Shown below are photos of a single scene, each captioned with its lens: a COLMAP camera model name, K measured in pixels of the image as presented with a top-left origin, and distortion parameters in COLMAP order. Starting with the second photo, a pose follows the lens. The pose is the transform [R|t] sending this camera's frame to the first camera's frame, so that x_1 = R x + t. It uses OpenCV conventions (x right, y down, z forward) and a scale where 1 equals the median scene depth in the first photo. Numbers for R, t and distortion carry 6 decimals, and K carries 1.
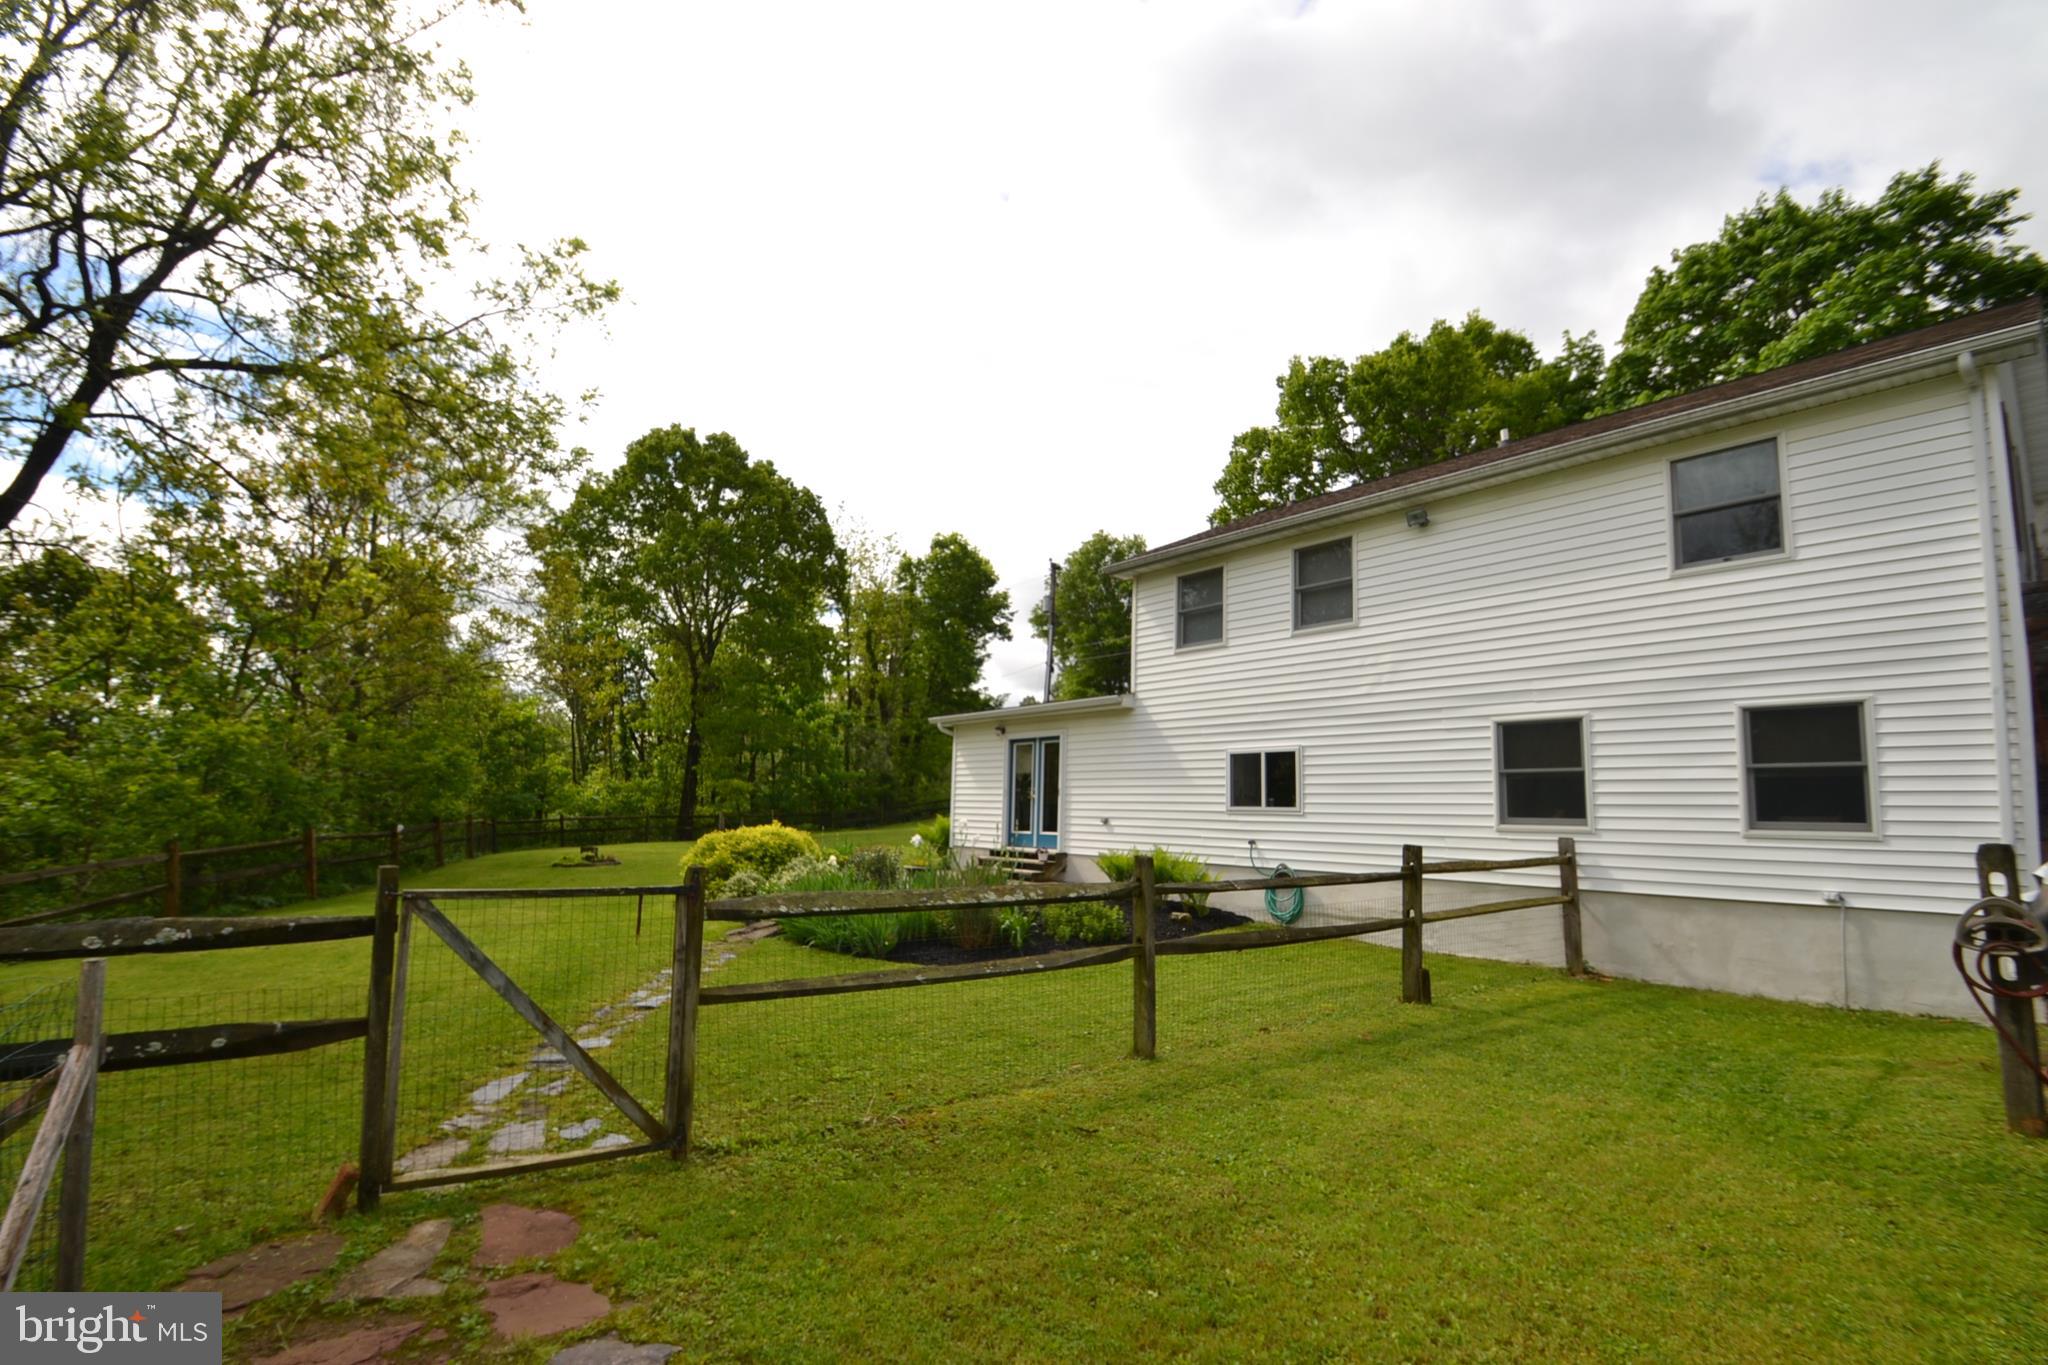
lens RADIAL K [[918.5, 0, 993.4], [0, 918.5, 721.1], [0, 0, 1]] dist [0.016265, -0.016992]
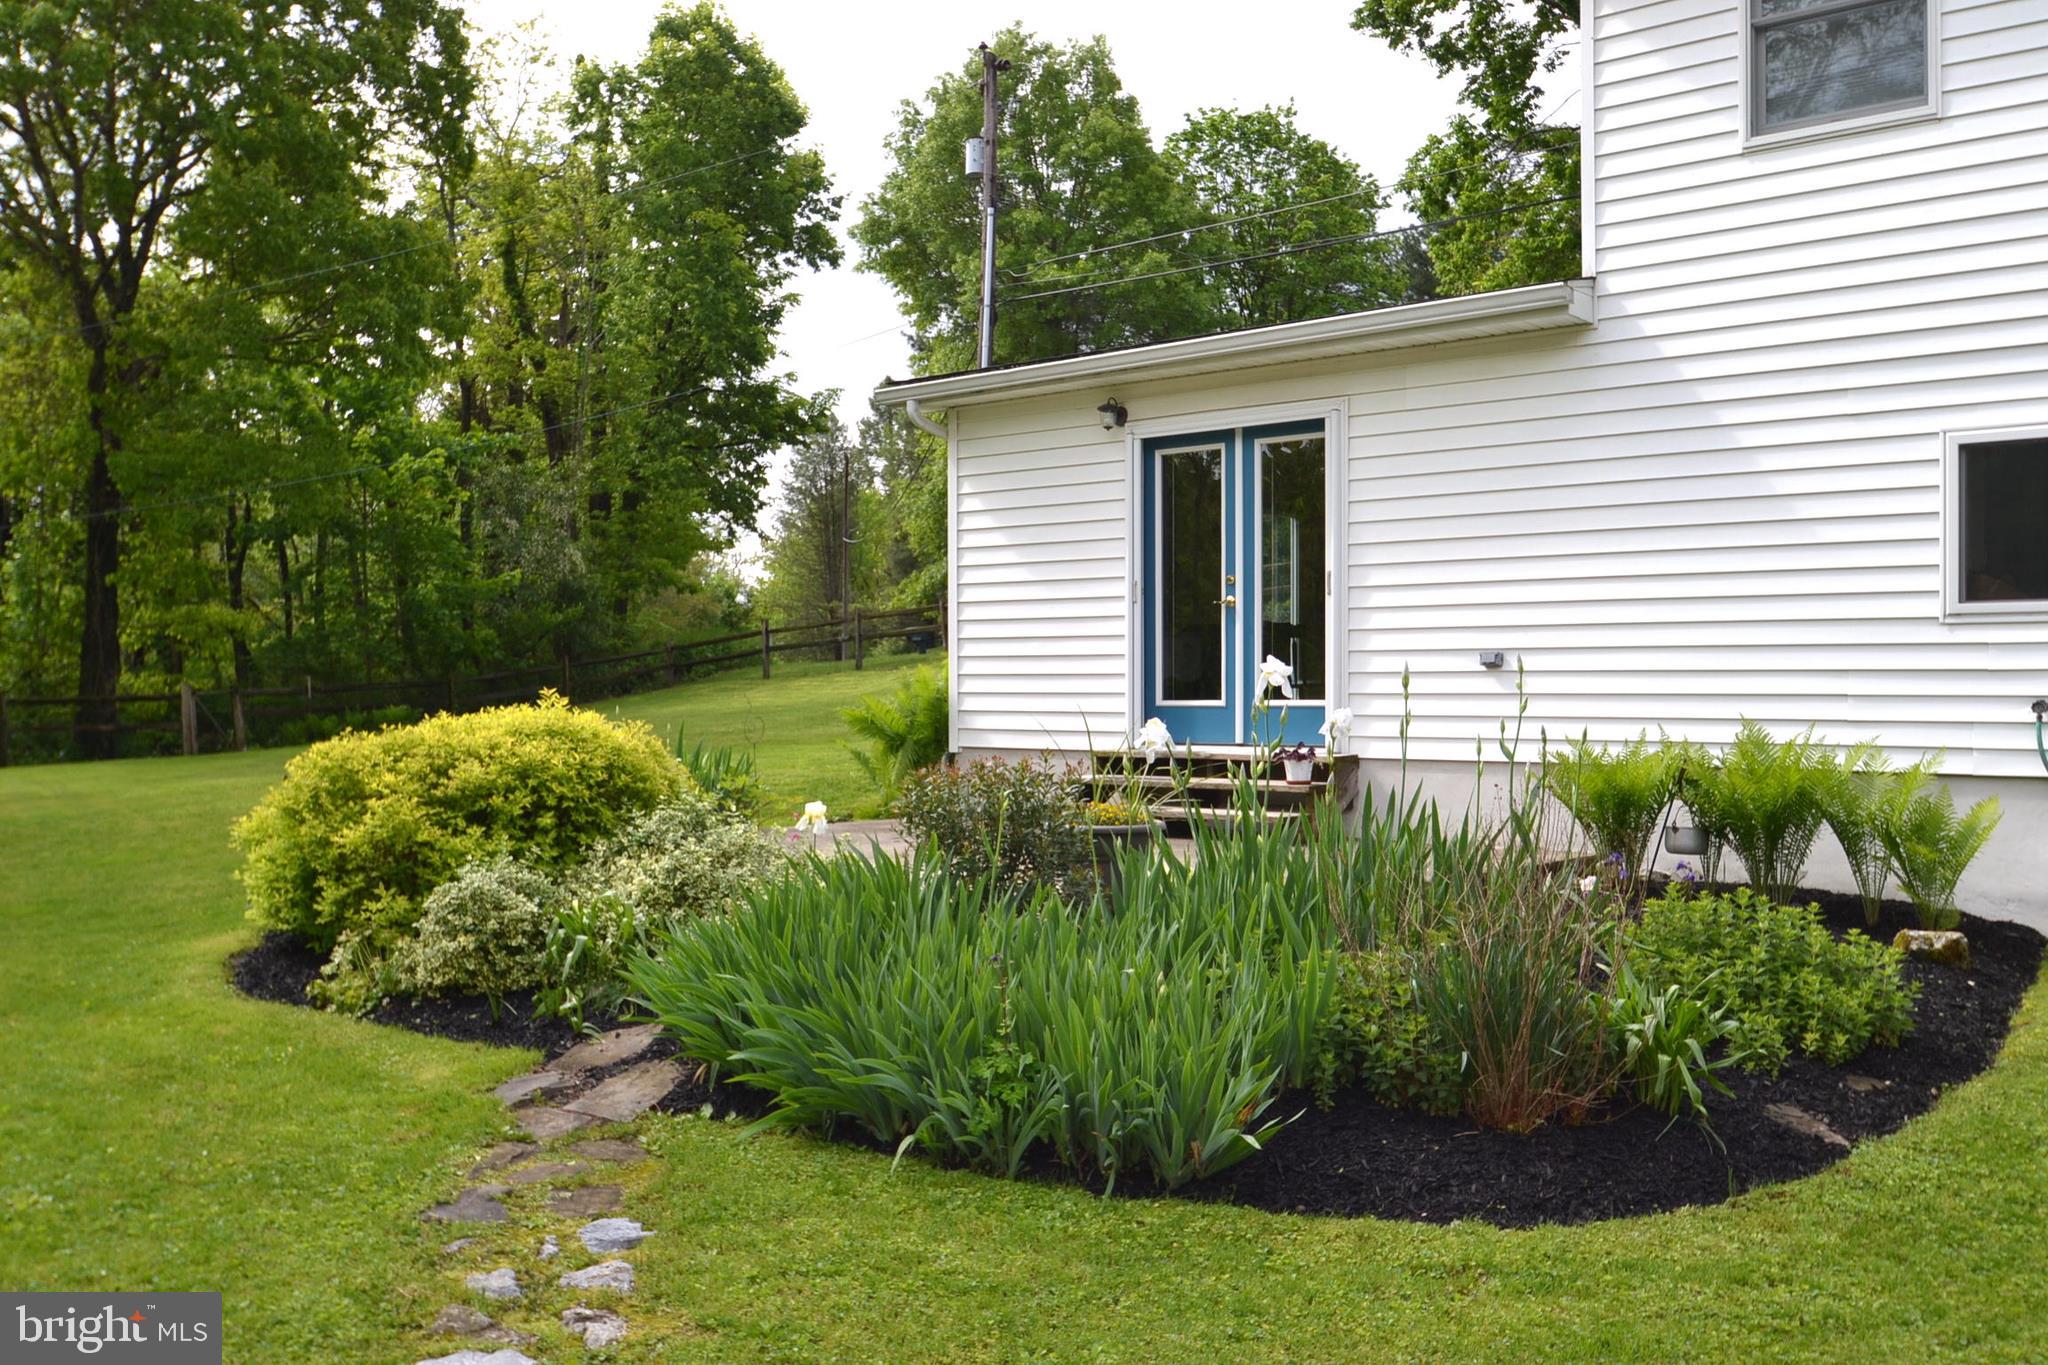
lens RADIAL K [[1902.7, 0, 1024.6], [0, 1902.7, 785.4], [0, 0, 1]] dist [-0.061005, -0.008021]
pose [[0.986982, -0.042273, 0.155174, -0.094299], [0.016651, 0.986512, 0.162838, 0.021141], [-0.159965, -0.158134, 0.974374, 0.189884]]
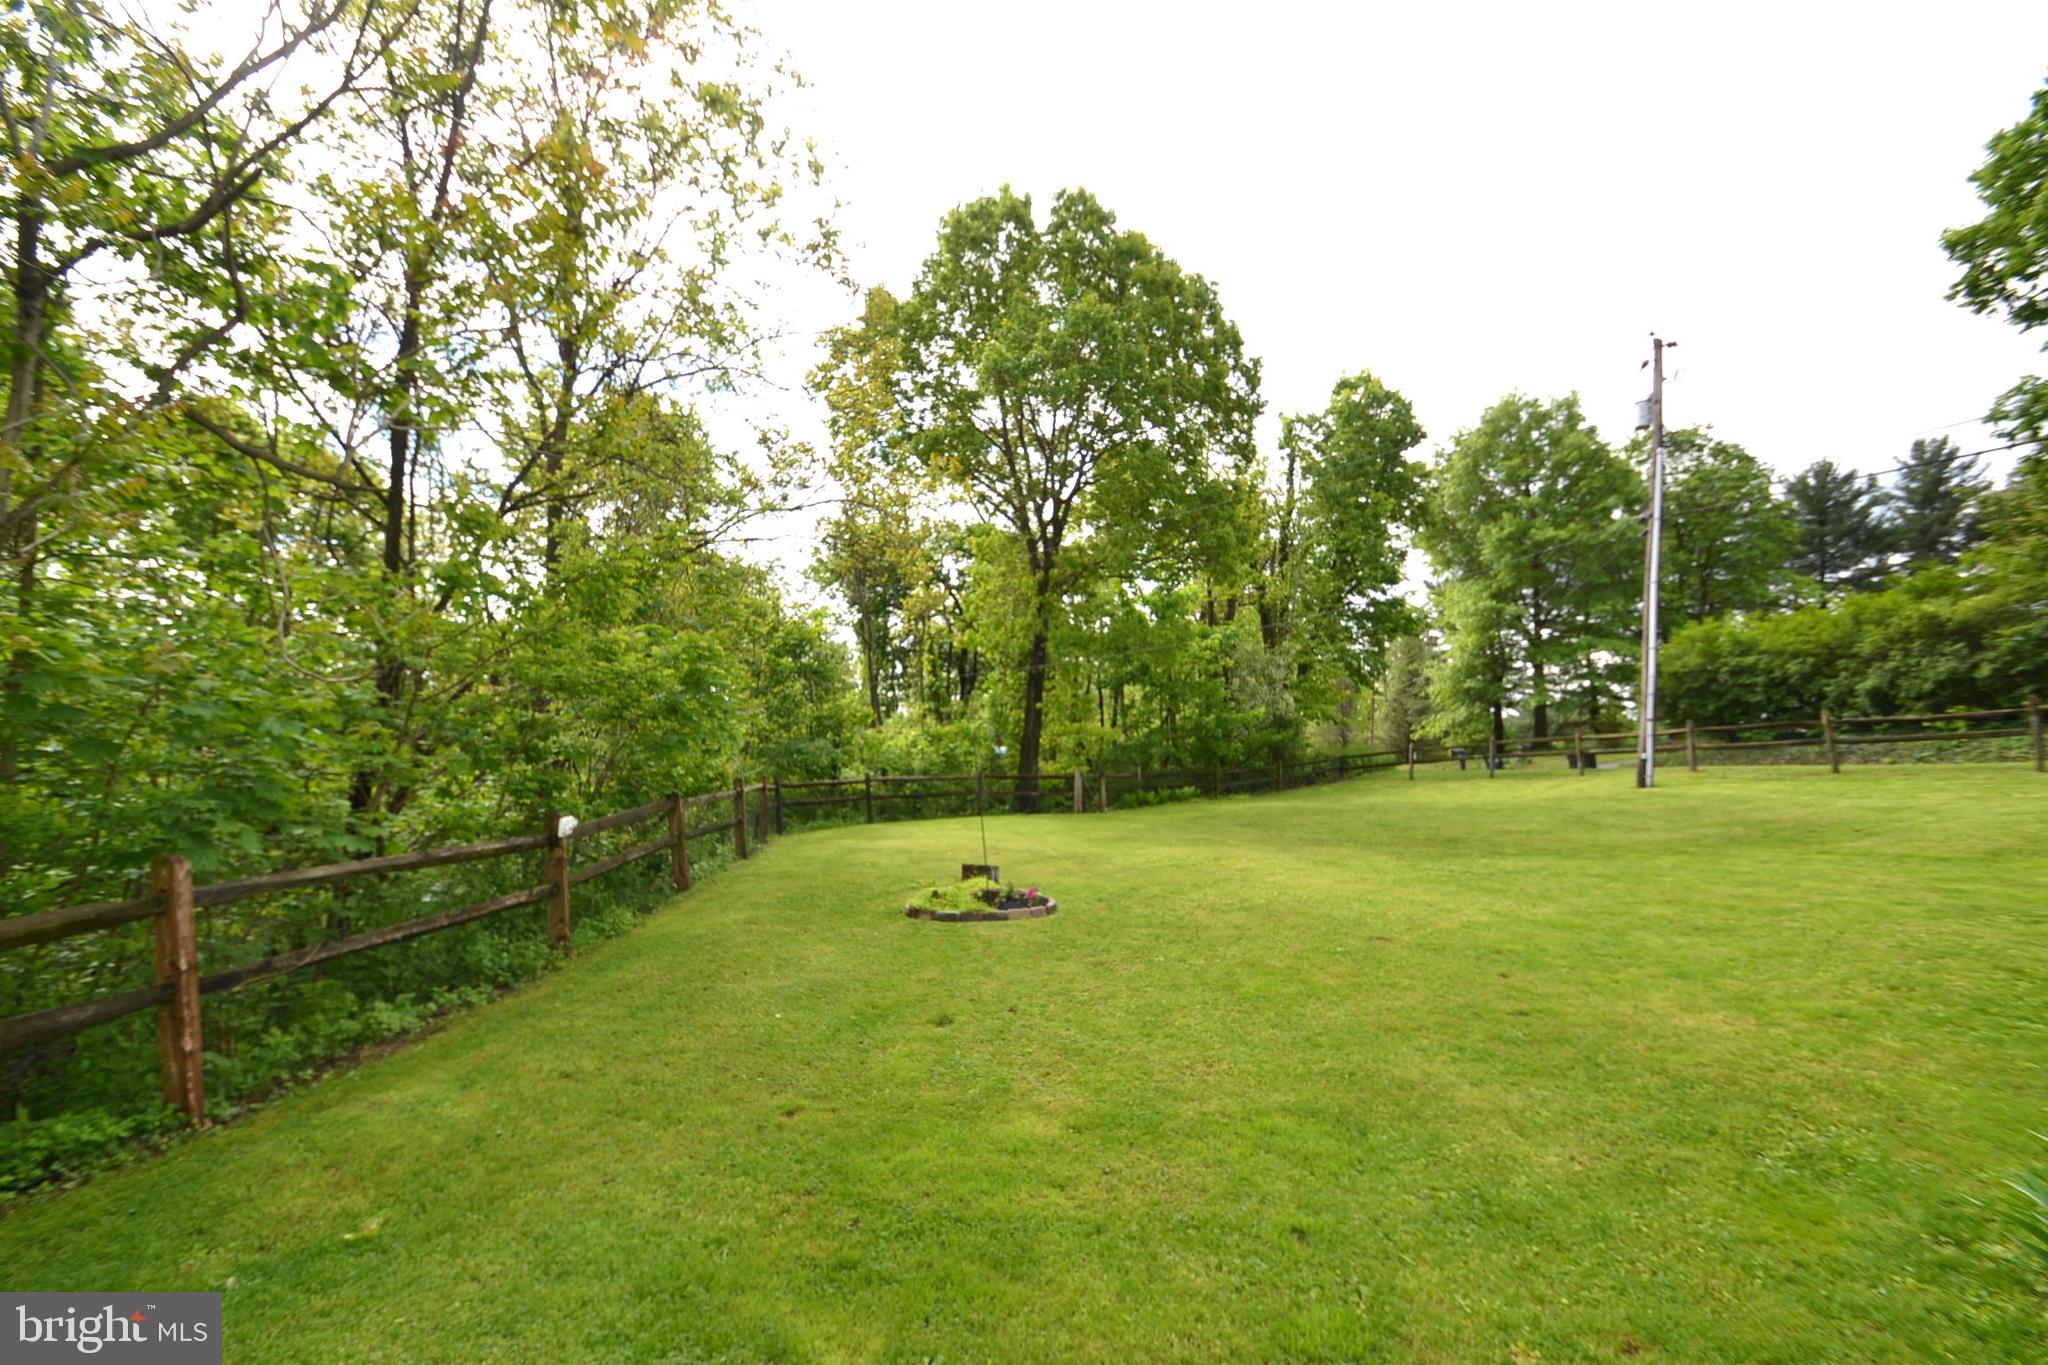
lens RADIAL K [[918.5, 0, 993.4], [0, 918.5, 721.1], [0, 0, 1]] dist [0.016265, -0.016992]
pose [[0.966036, -0.003416, -0.258385, -0.281669], [0.017142, 0.998557, 0.050887, 0.042275], [0.257838, -0.053588, 0.964701, 0.515566]]
